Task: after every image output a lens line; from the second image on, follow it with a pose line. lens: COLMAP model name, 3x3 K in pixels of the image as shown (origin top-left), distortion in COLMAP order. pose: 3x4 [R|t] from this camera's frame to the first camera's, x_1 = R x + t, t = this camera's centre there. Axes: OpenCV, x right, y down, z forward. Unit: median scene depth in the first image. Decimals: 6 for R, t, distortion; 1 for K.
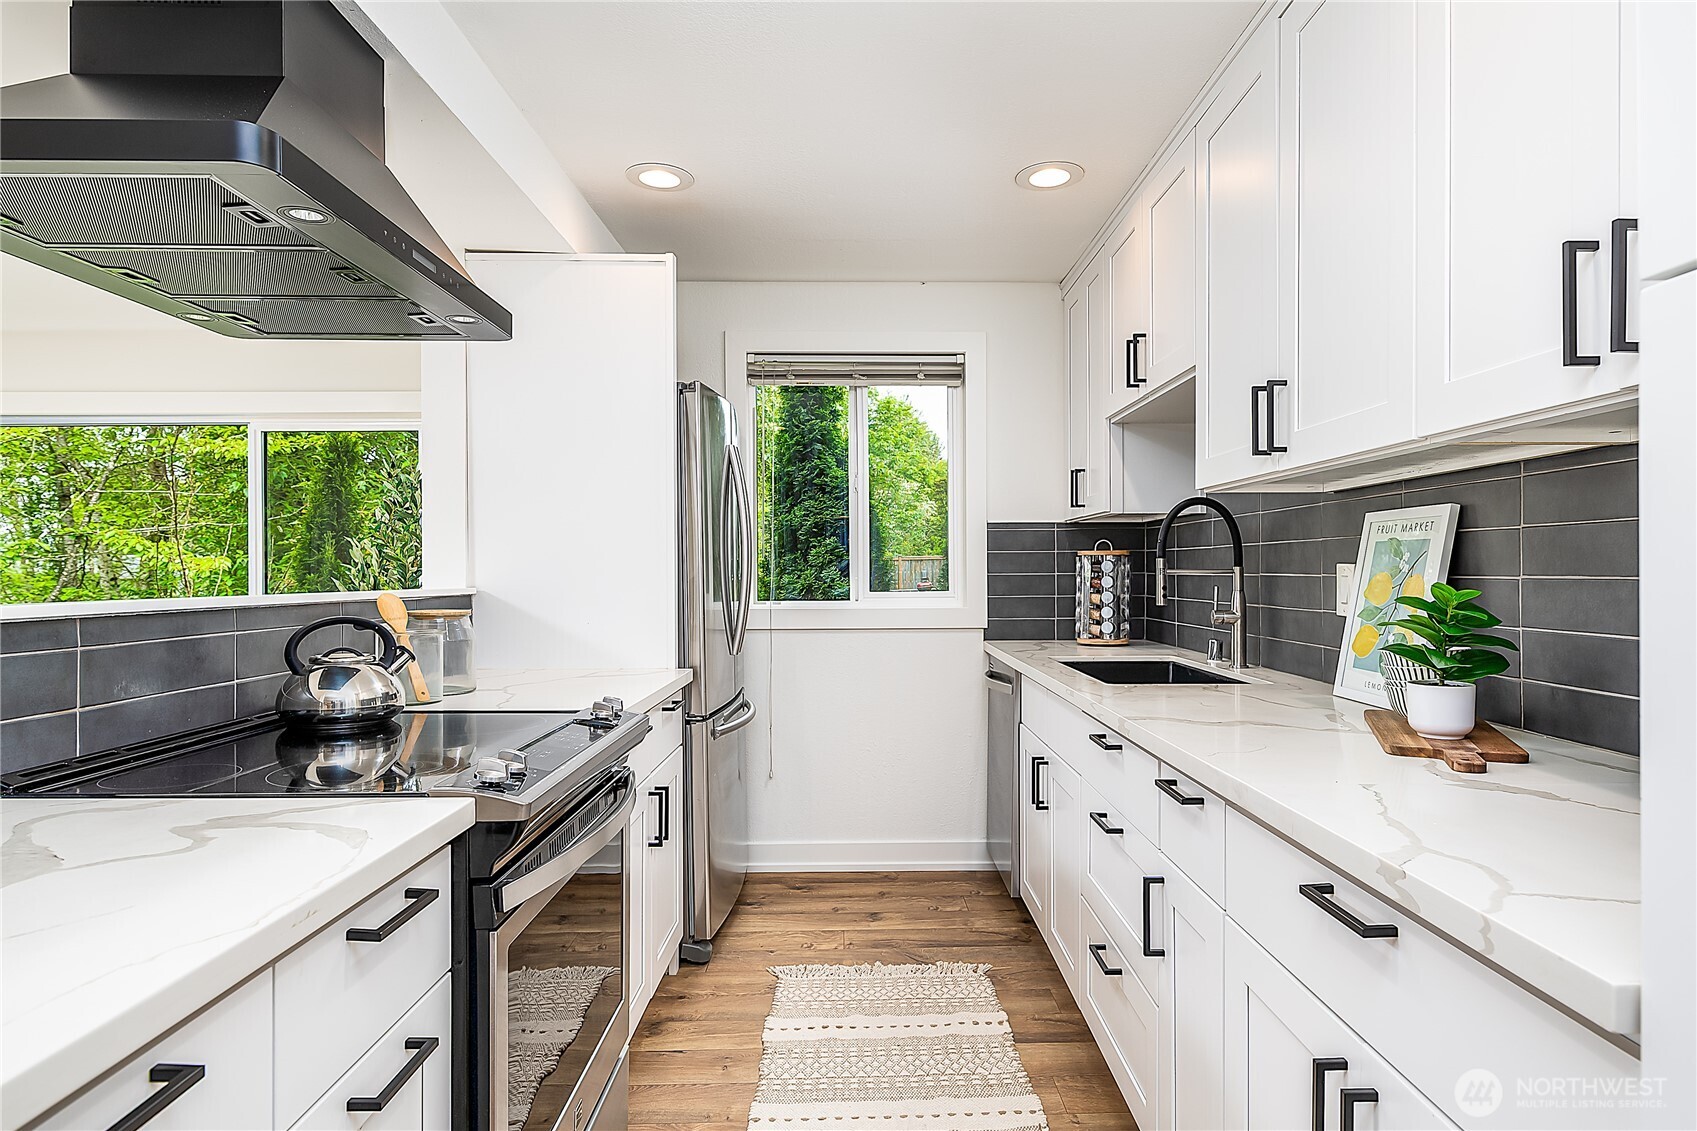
lens RADIAL K [[955.5, 0, 848.5], [0, 955.5, 565.5], [0, 0, 1]] dist [0.000247, -0.000499]
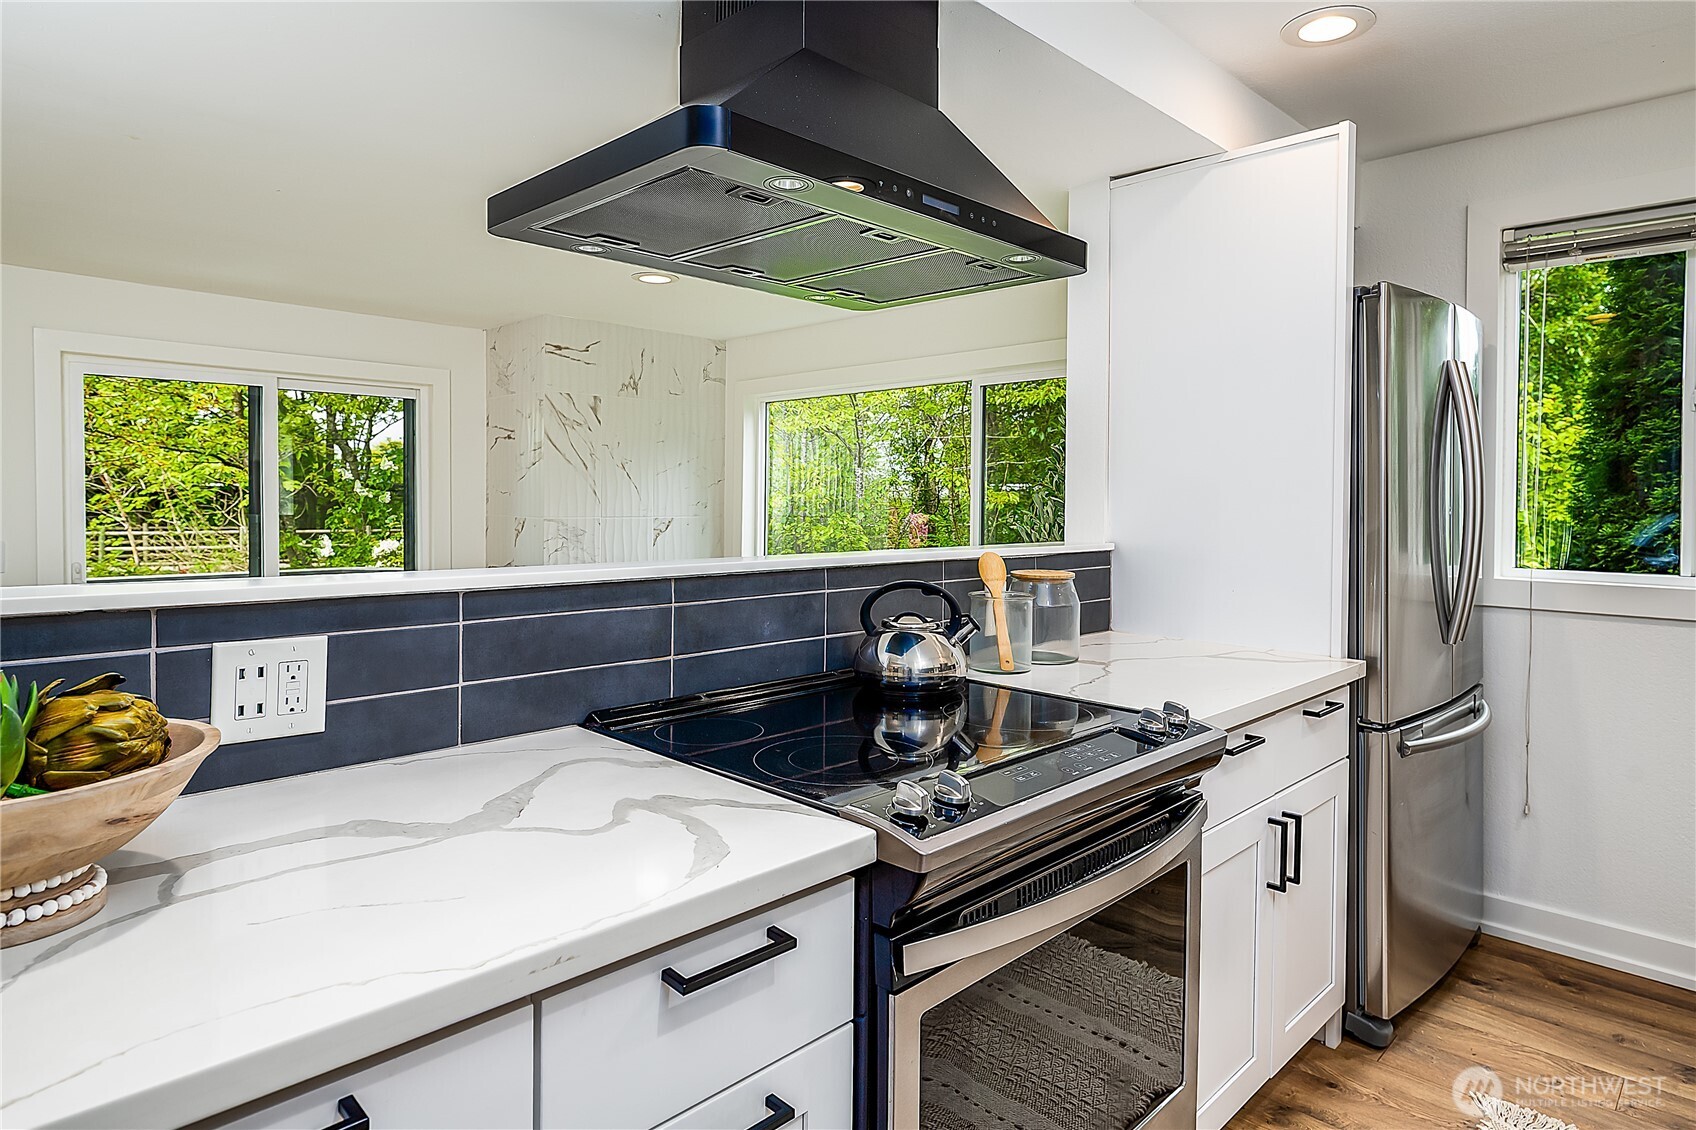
lens RADIAL K [[957.3, 0, 850.1], [0, 957.3, 509.1], [0, 0, 1]] dist [0.001728, -0.002419]
pose [[0.709437, 0.015836, -0.704591, 0.081904], [-0.004439, 0.999828, 0.018002, -0.025520], [0.704755, -0.009643, 0.709385, 0.166527]]
